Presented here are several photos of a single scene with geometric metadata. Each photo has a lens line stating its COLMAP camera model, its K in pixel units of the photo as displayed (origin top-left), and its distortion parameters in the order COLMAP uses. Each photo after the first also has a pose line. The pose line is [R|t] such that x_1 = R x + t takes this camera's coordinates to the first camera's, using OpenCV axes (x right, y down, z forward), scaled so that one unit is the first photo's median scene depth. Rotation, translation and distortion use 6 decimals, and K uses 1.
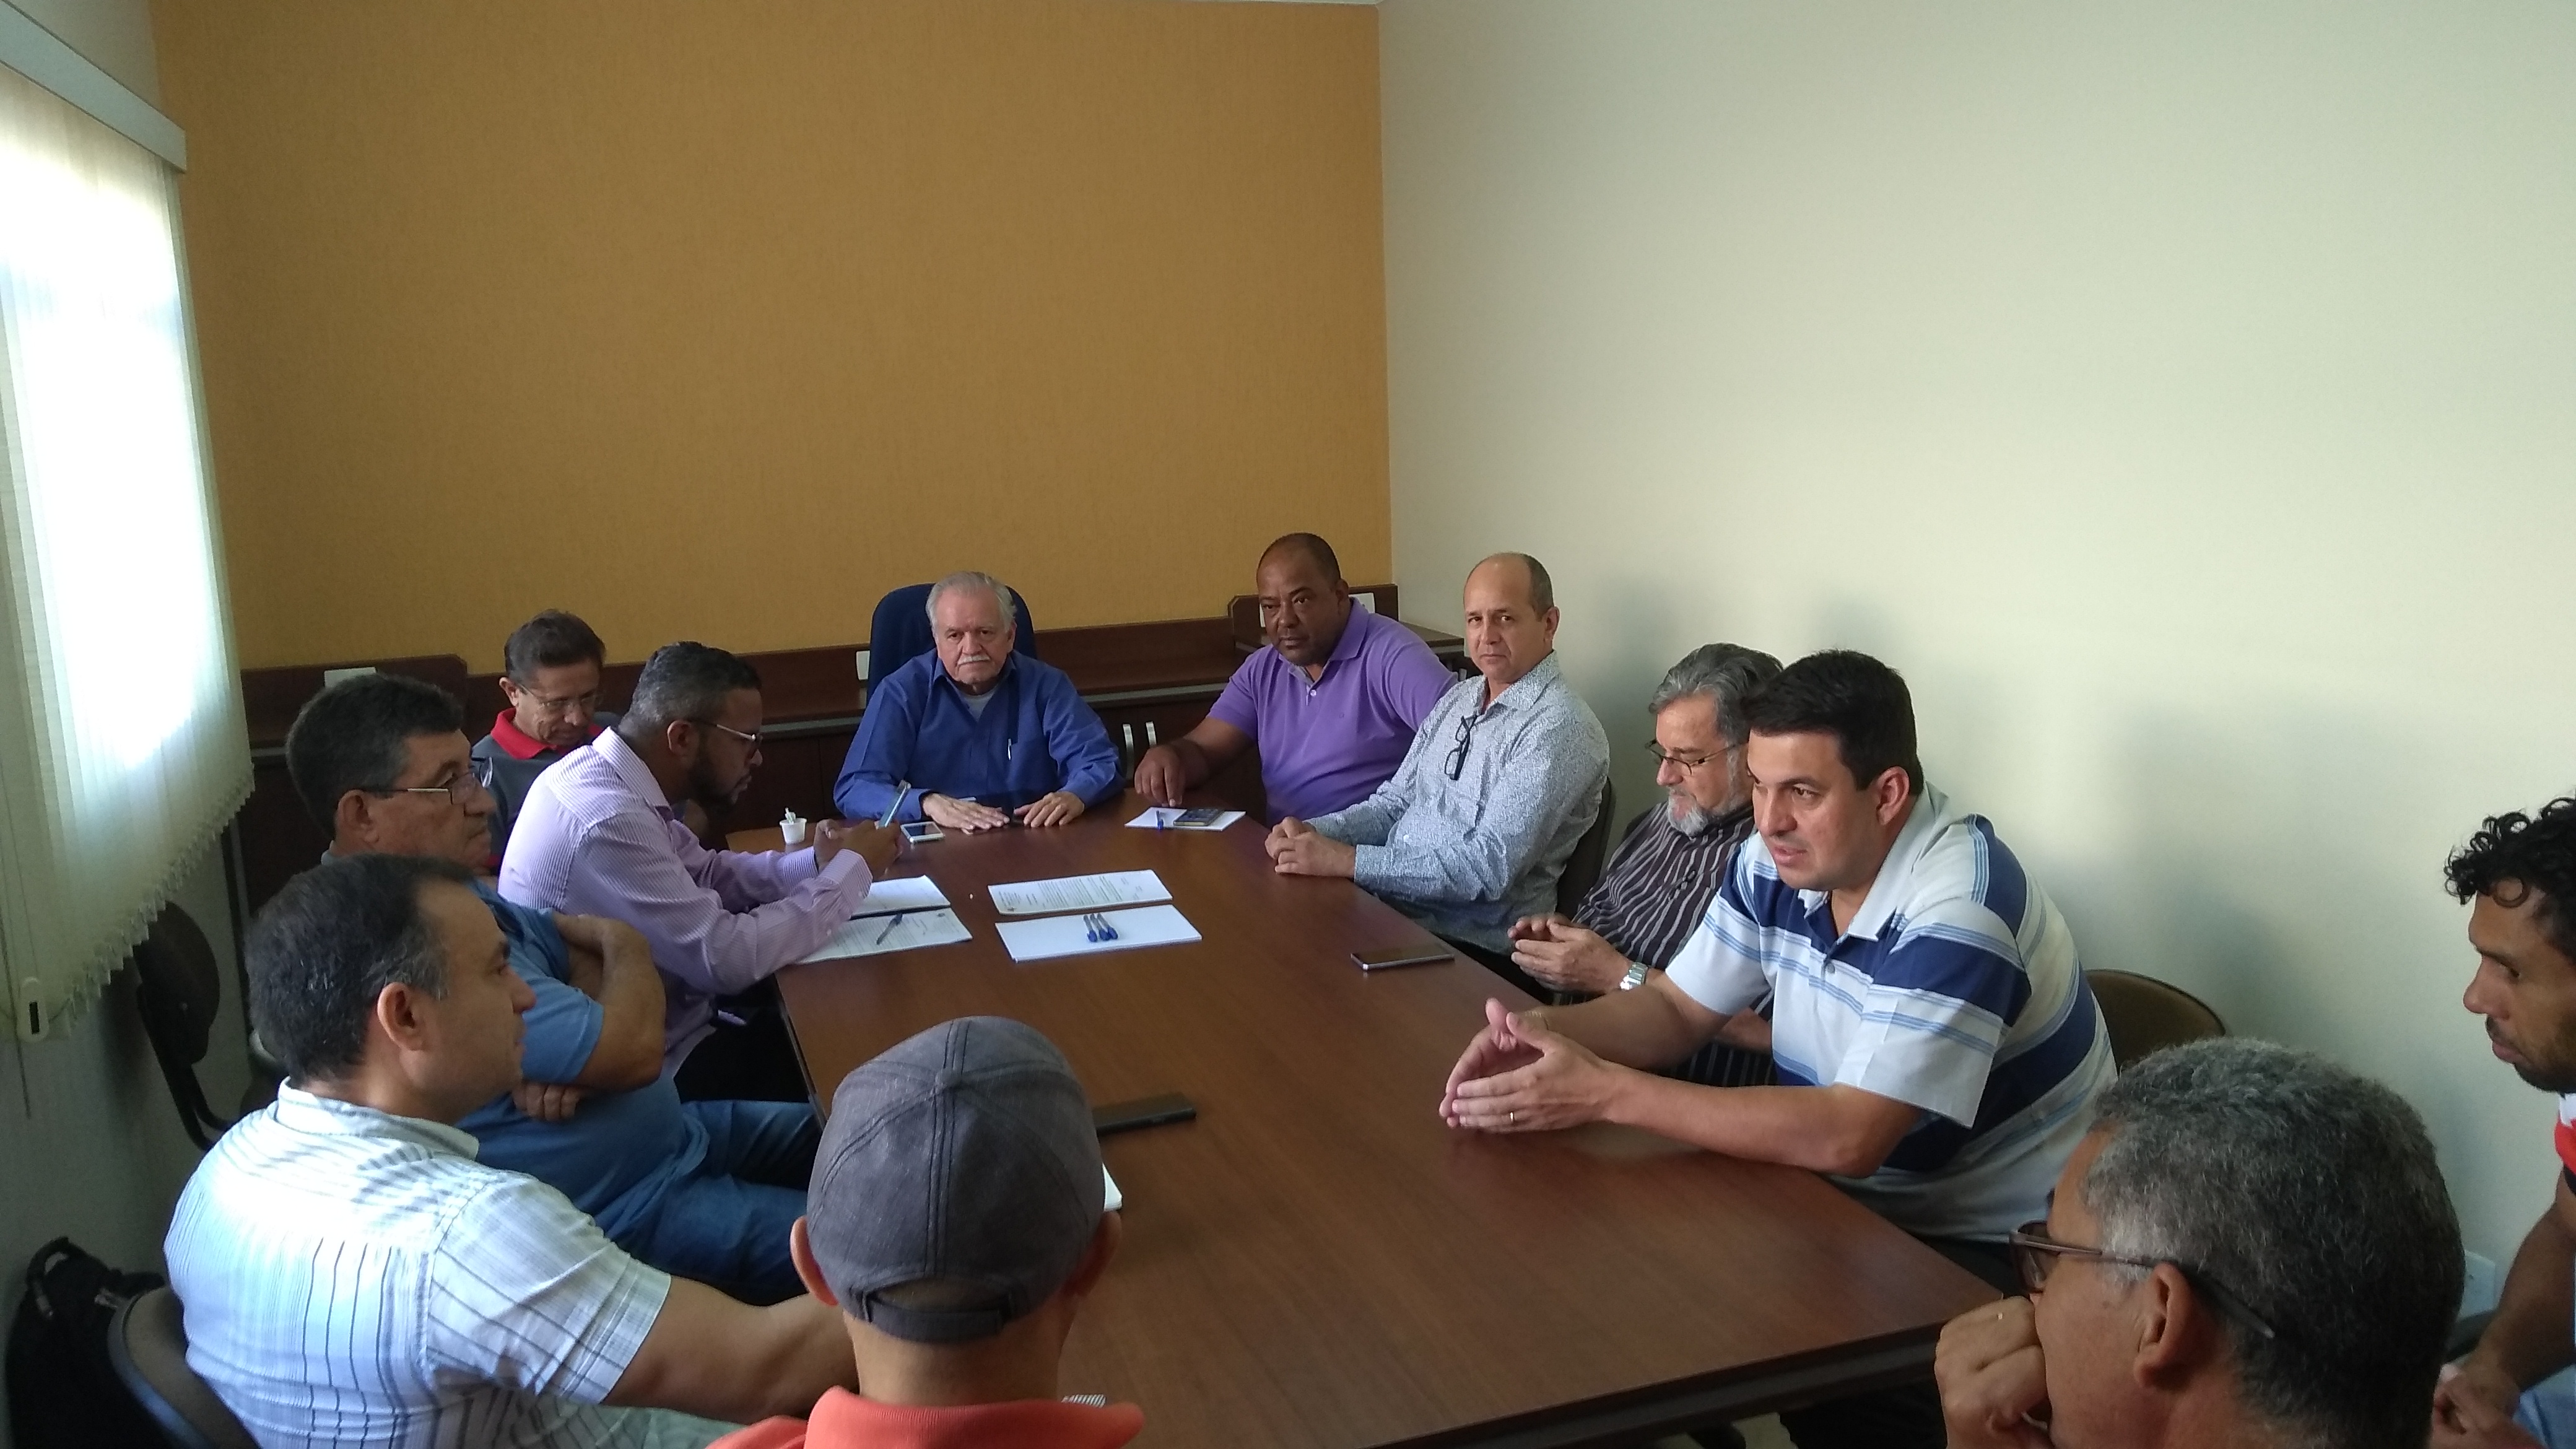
lens RADIAL K [[1919.7, 0, 1285.4], [0, 1919.7, 677.6], [0, 0, 1]] dist [0.033776, -0.033869]
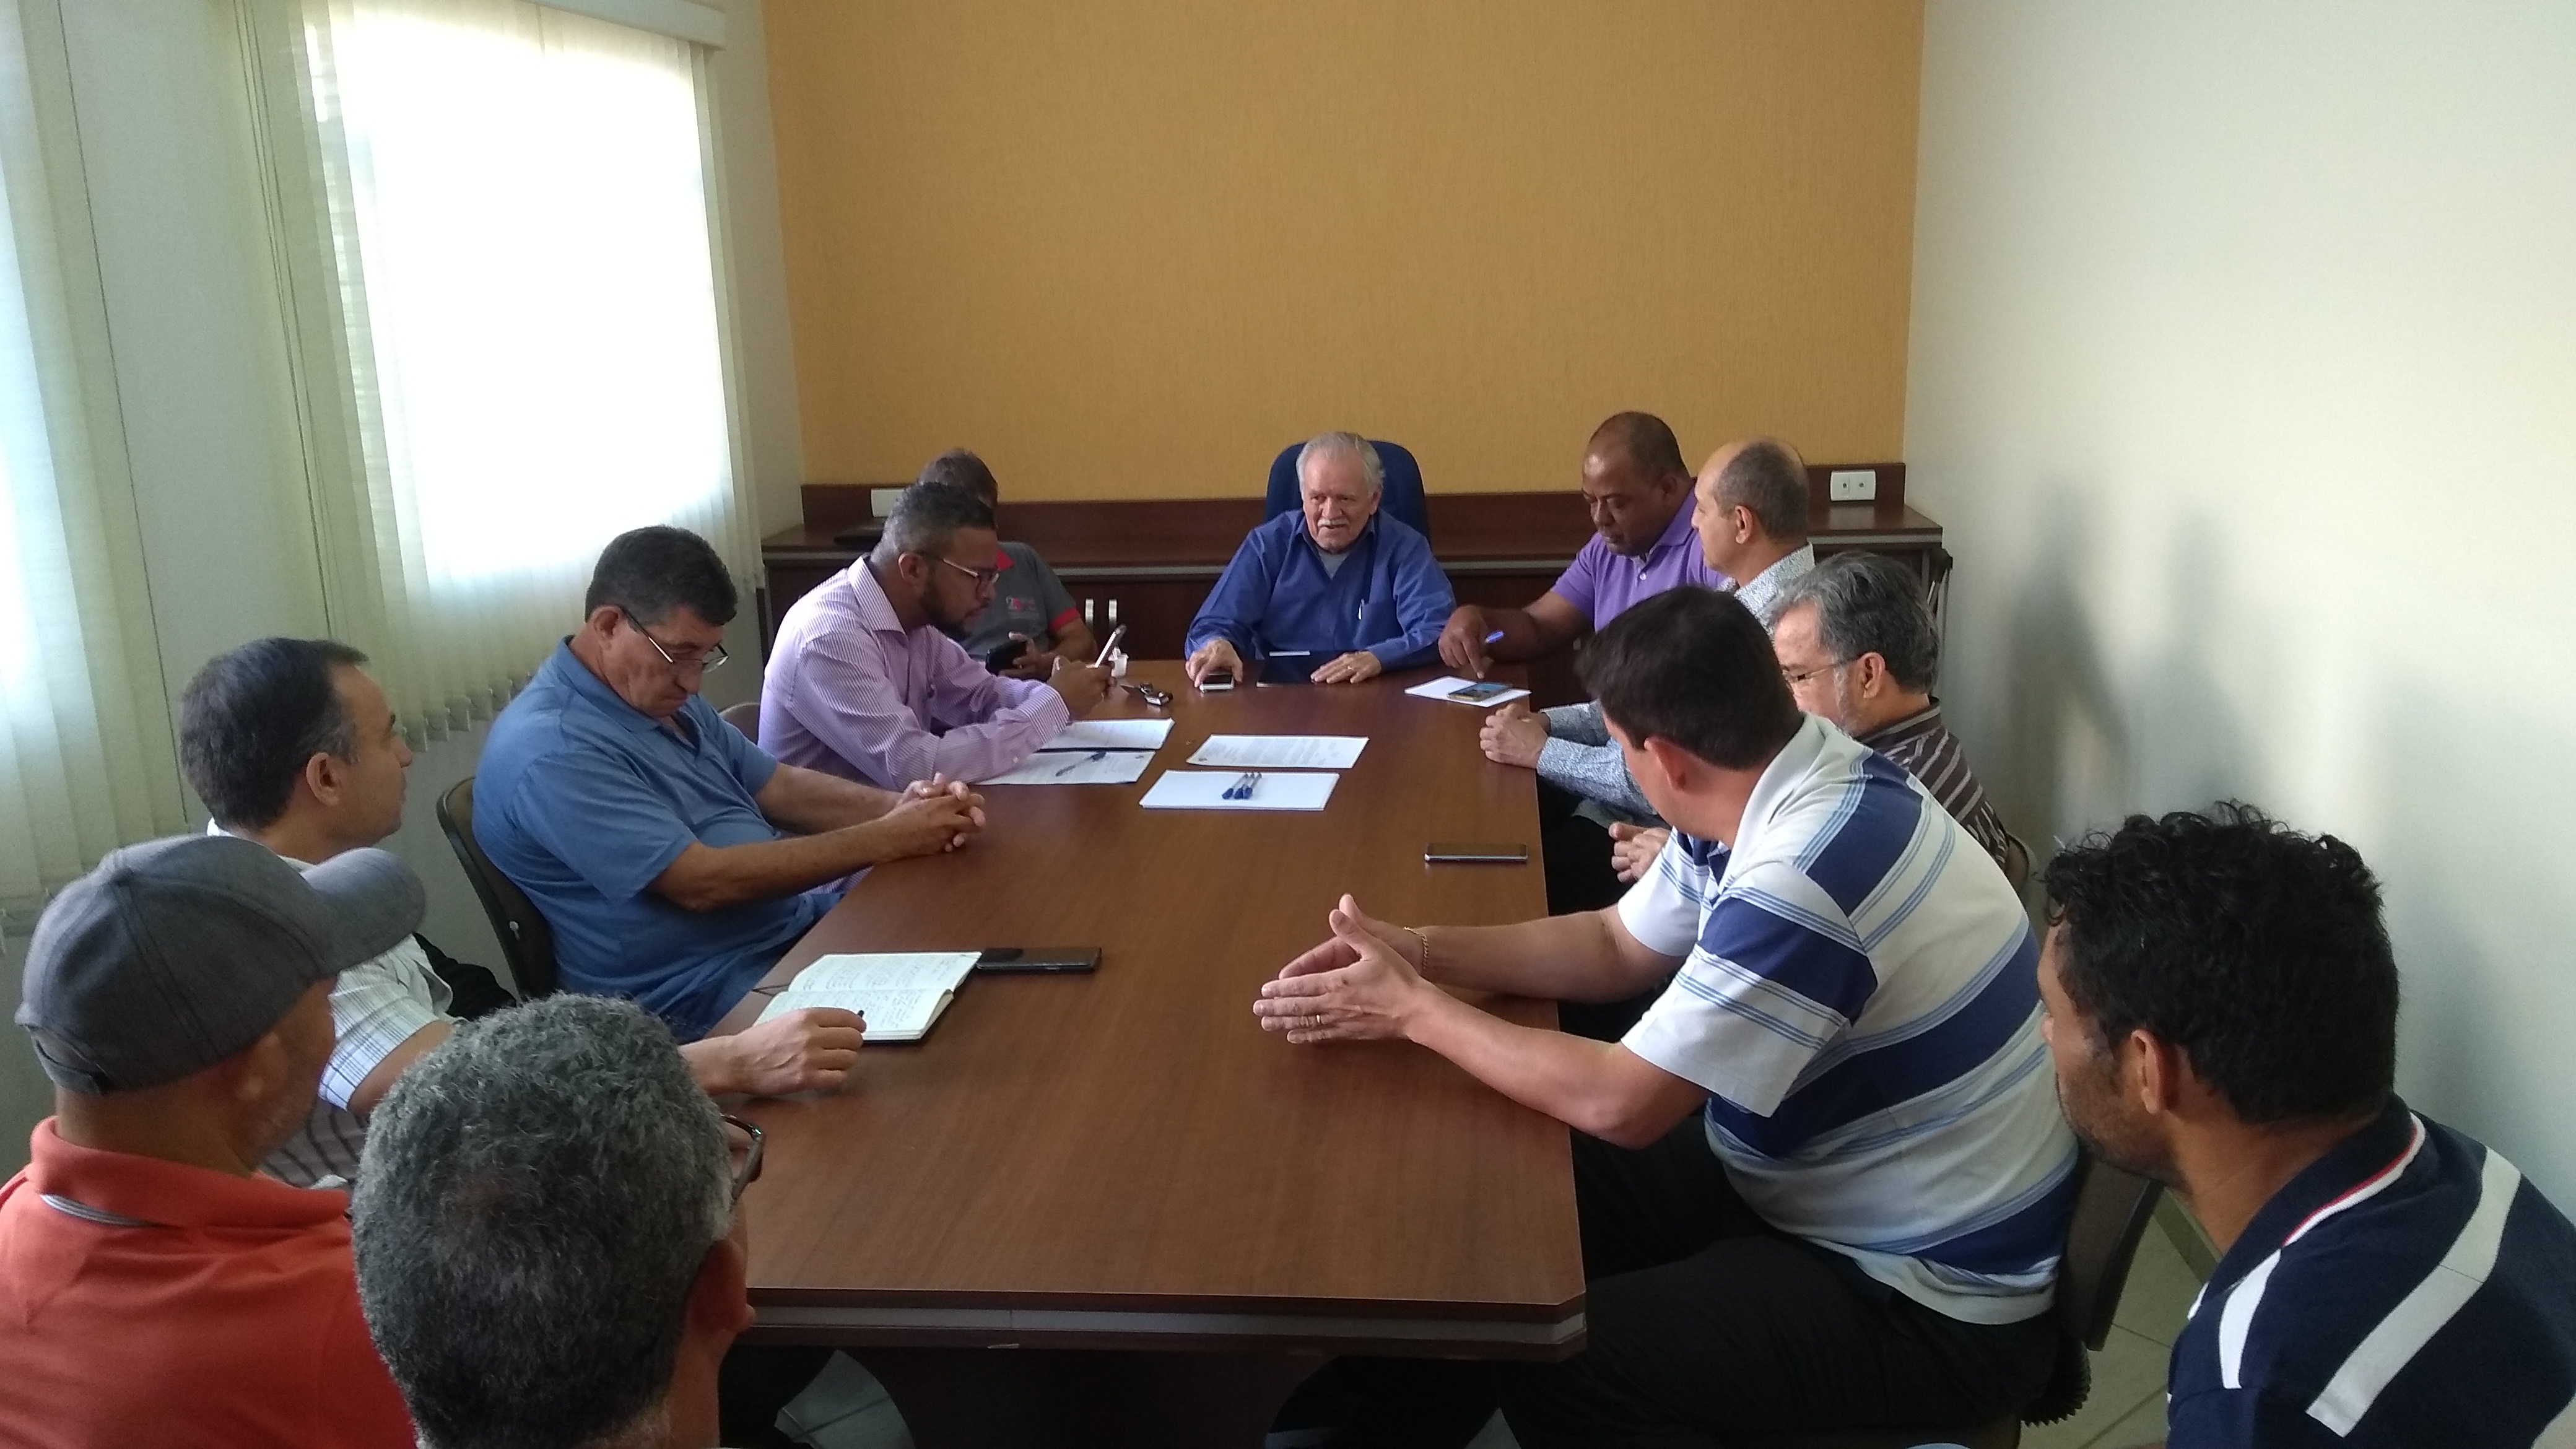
lens RADIAL K [[1919.7, 0, 1334.8], [0, 1919.7, 696.4], [0, 0, 1]] dist [0.033776, -0.033869]
pose [[0.917647, 0.104172, -0.383499, 0.363371], [-0.070386, 0.992379, 0.101142, -0.026854], [0.391112, -0.065819, 0.917986, 0.081556]]
